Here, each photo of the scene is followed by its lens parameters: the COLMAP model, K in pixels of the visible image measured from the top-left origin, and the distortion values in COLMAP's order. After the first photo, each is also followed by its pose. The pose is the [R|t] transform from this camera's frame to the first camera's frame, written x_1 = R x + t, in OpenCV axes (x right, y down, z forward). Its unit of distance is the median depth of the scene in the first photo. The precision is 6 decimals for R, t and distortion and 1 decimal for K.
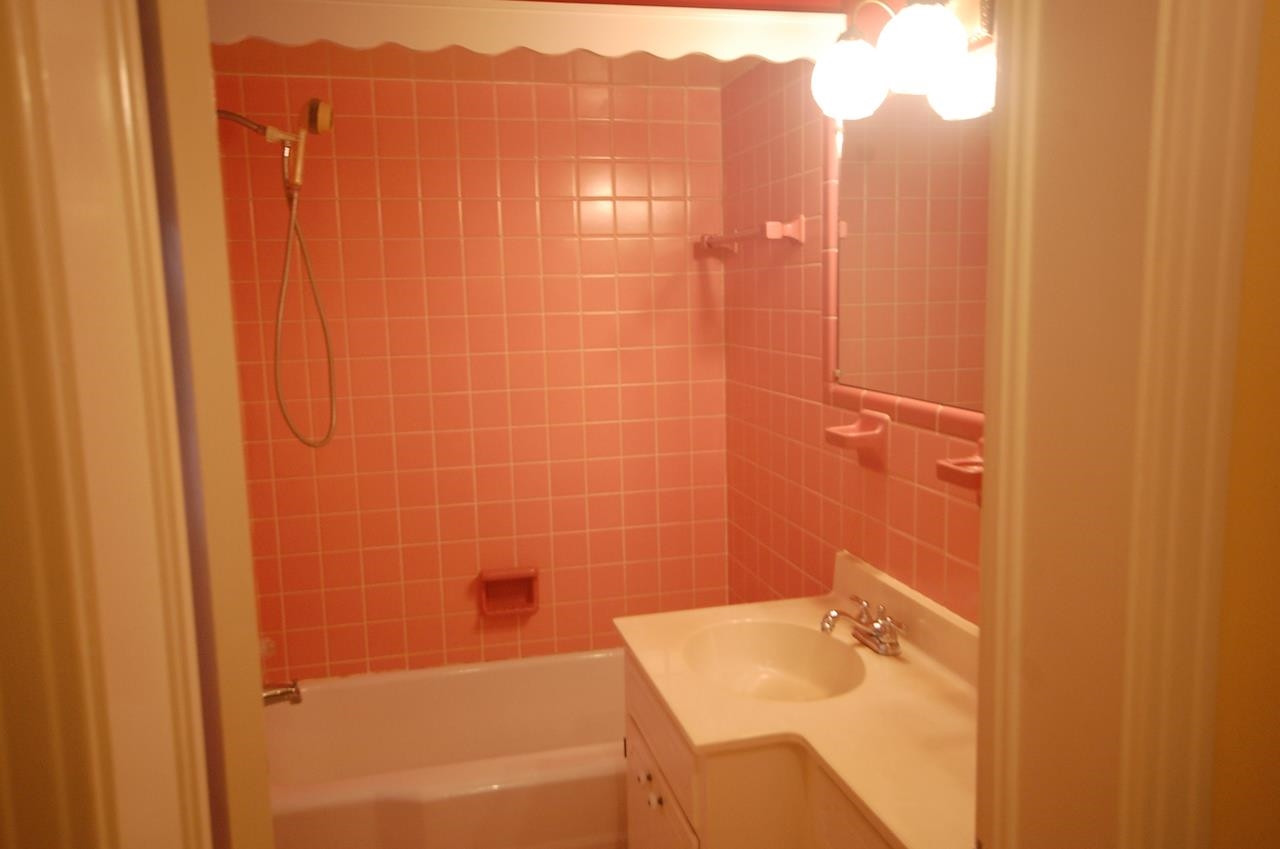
lens RADIAL K [[985.2, 0, 619.4], [0, 985.2, 426.8], [0, 0, 1]] dist [0.009755, 0.001980]
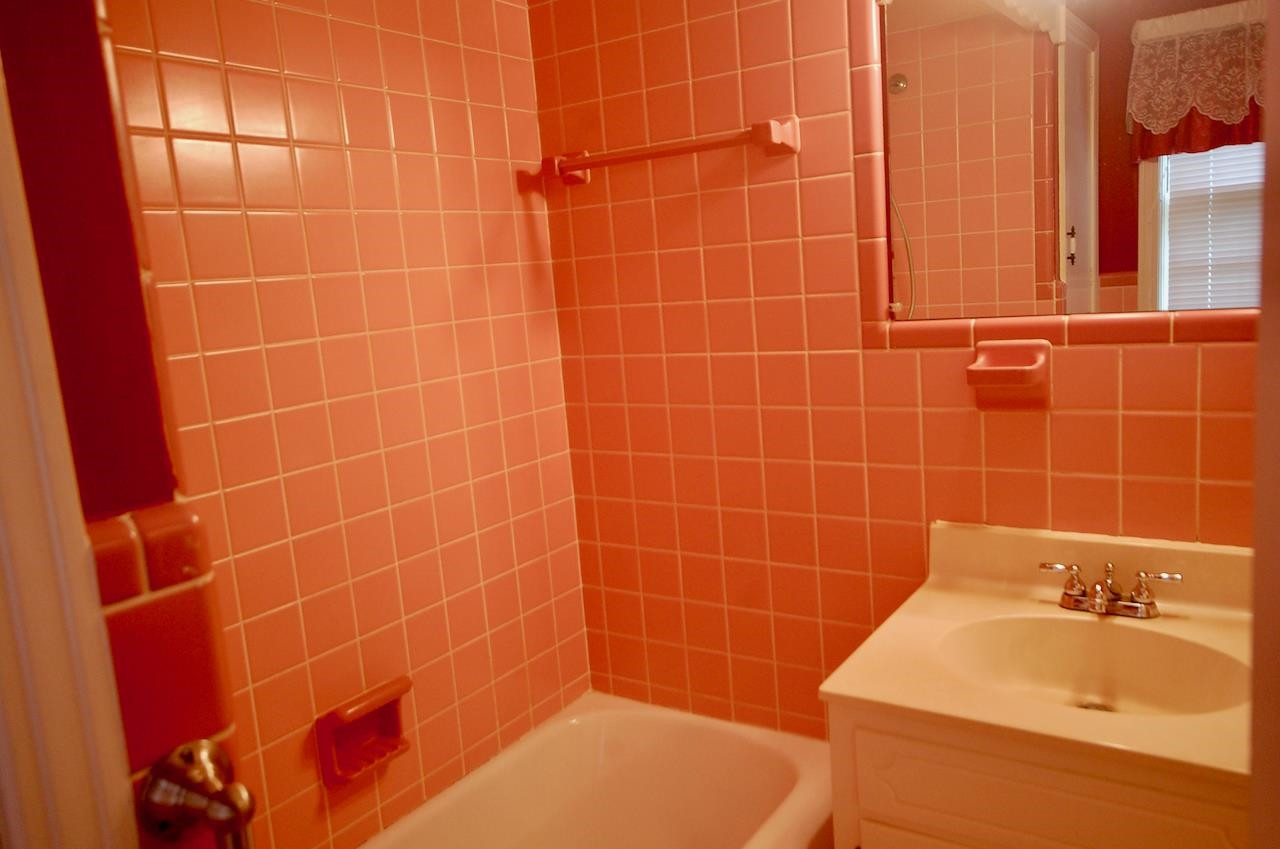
lens RADIAL K [[985.2, 0, 619.4], [0, 985.2, 426.8], [0, 0, 1]] dist [0.009755, 0.001980]
pose [[0.723020, -0.135082, 0.677492, -0.384920], [0.150247, 0.987969, 0.036643, -0.016432], [-0.674291, 0.075297, 0.734617, 0.434156]]
